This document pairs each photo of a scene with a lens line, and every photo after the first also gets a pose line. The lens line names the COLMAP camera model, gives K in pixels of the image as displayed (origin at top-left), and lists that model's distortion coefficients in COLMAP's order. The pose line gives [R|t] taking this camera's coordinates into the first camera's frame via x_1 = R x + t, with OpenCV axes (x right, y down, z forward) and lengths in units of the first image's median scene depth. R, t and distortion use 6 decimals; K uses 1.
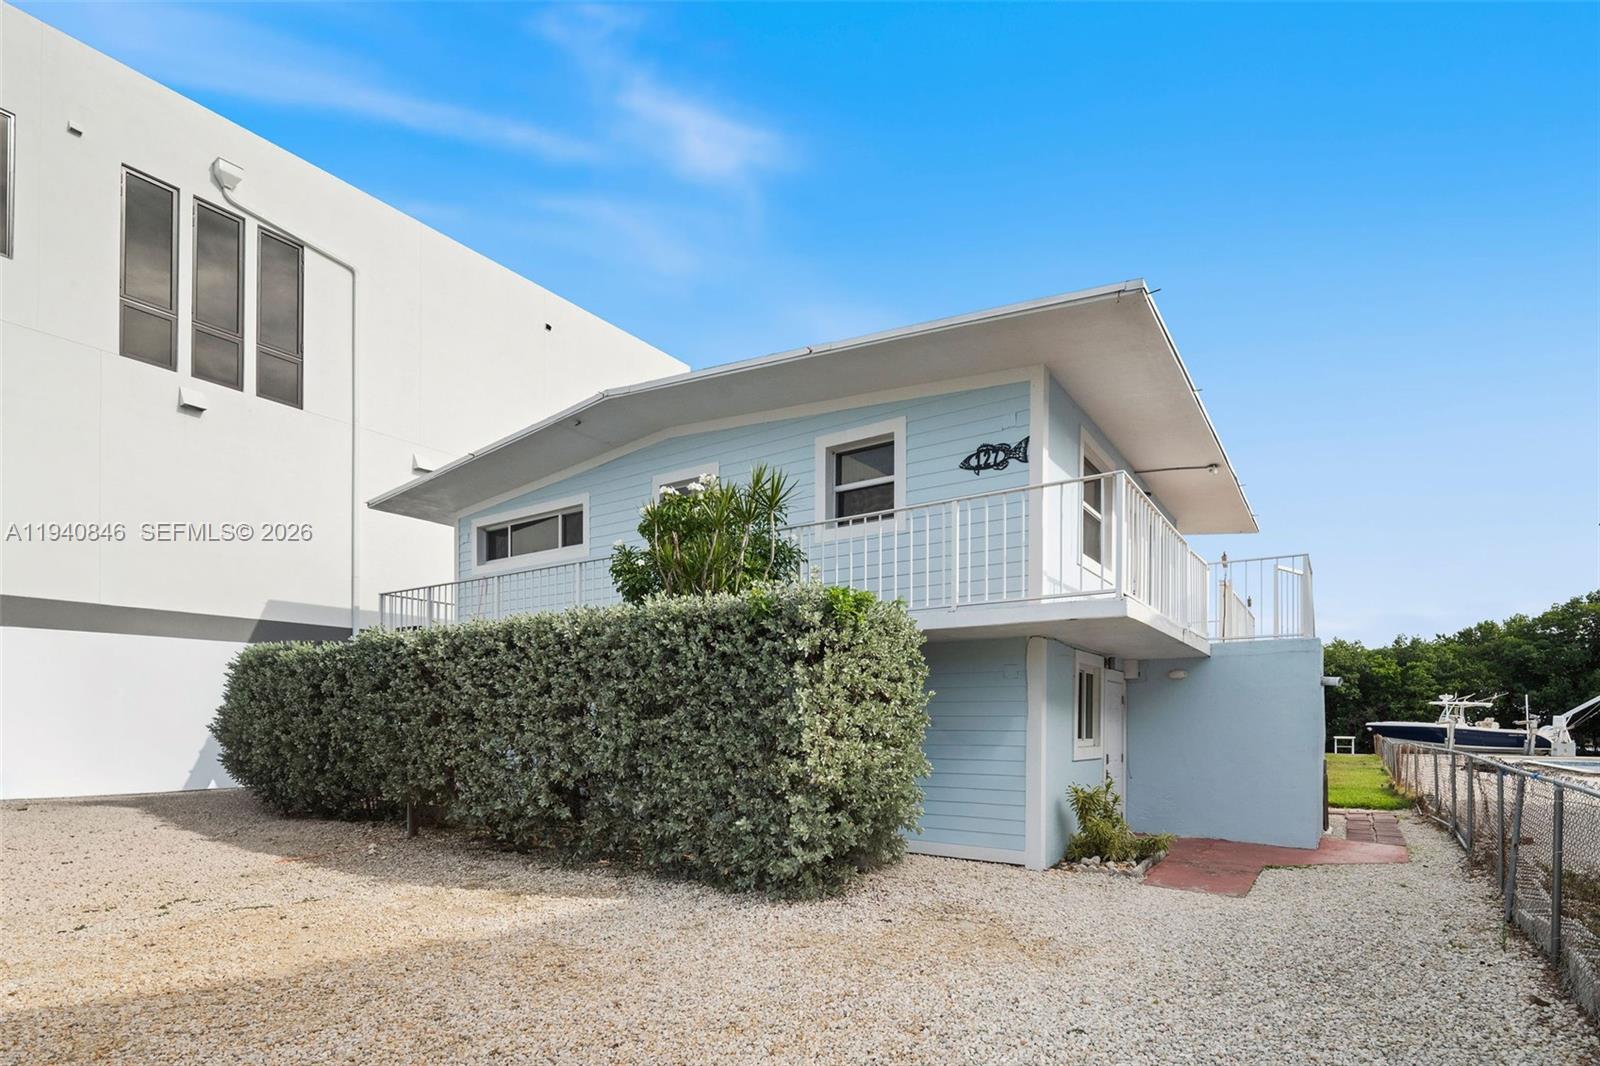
lens RADIAL K [[709.7, 0, 800.0], [0, 709.7, 533.0], [0, 0, 1]] dist [-0.016930, 0.000090]
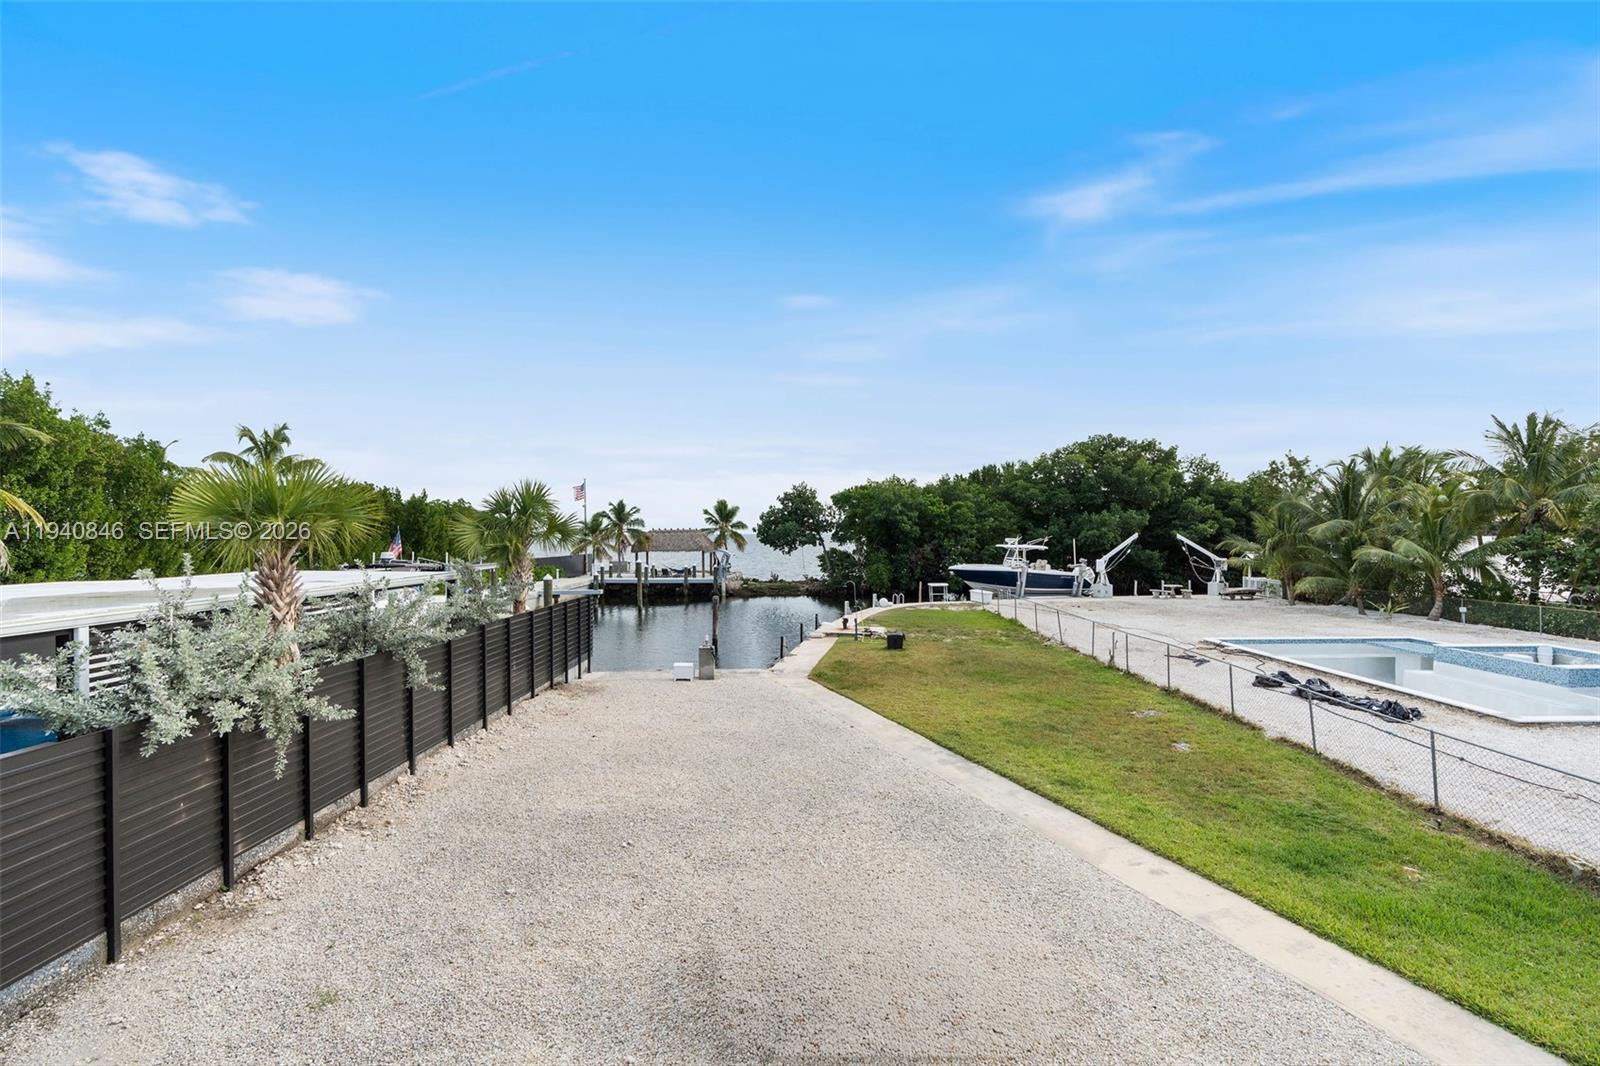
lens RADIAL K [[709.7, 0, 800.0], [0, 709.7, 533.0], [0, 0, 1]] dist [-0.016930, 0.000090]
pose [[0.804047, -0.022936, 0.594123, 0.060926], [-0.127244, 0.969466, 0.209630, 0.047533], [-0.580791, -0.244151, 0.776577, 0.384235]]
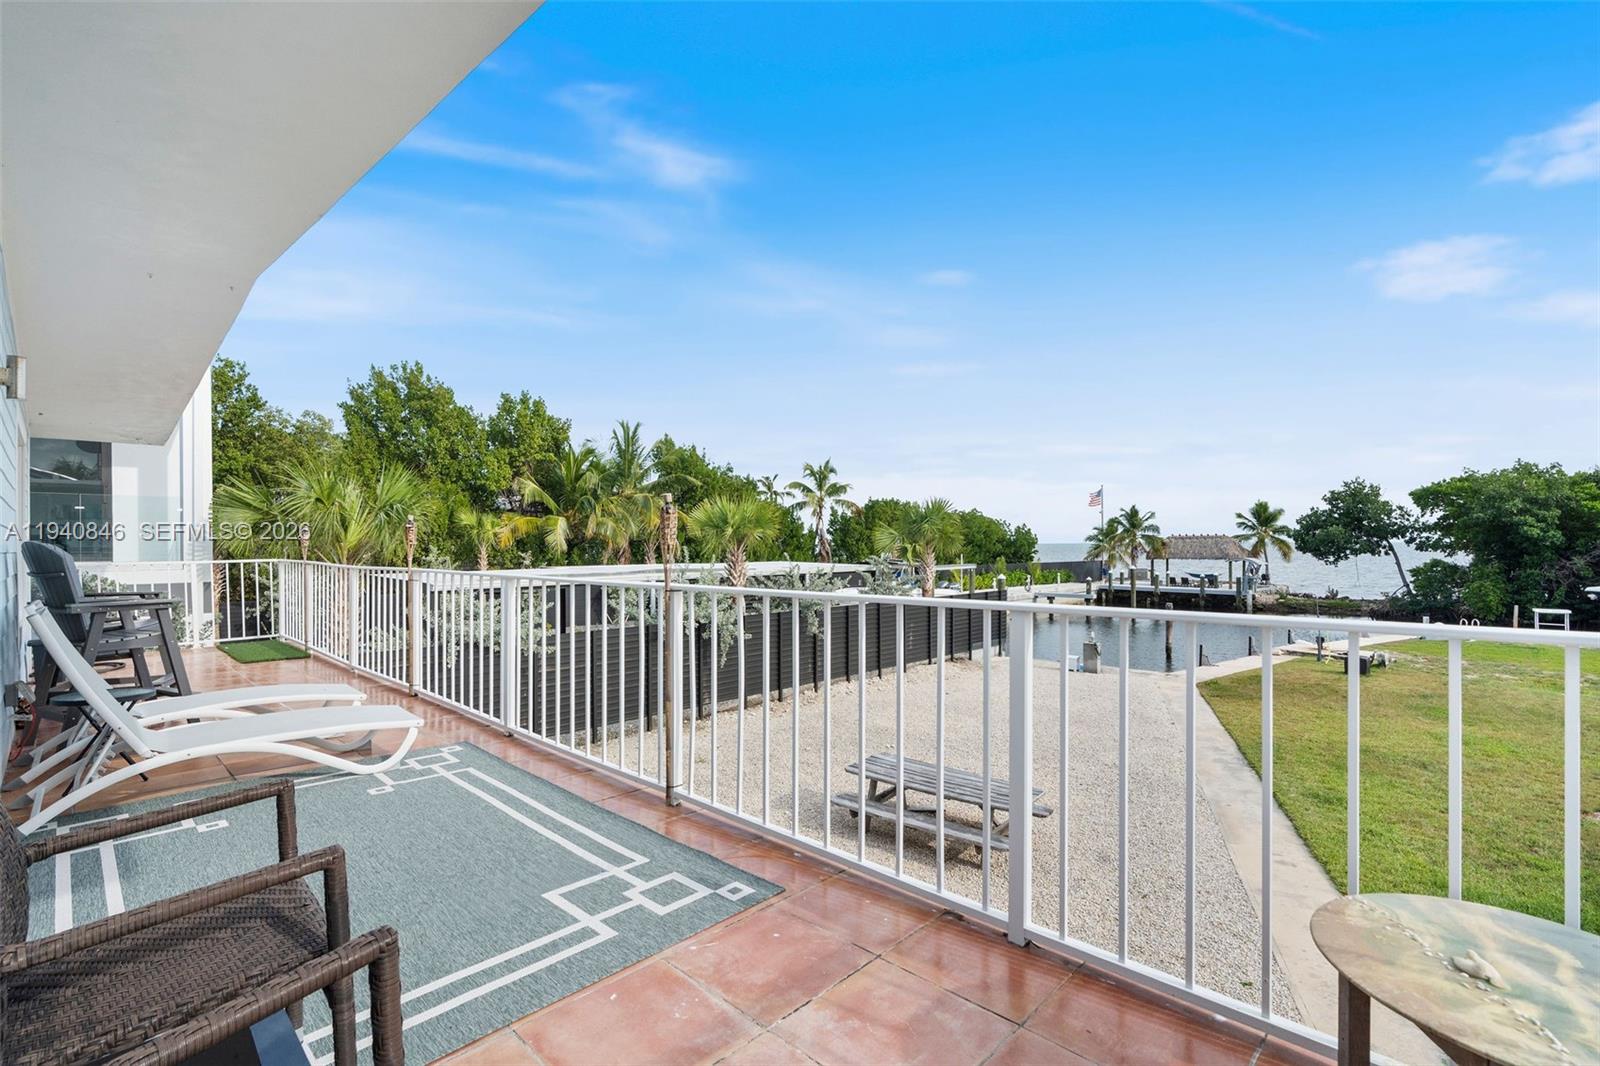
lens RADIAL K [[709.7, 0, 800.0], [0, 709.7, 533.0], [0, 0, 1]] dist [-0.016930, 0.000090]
pose [[0.993731, -0.022339, -0.109540, 0.123696], [0.047430, 0.971522, 0.232152, 0.025986], [0.101235, -0.235892, 0.966492, 0.290919]]
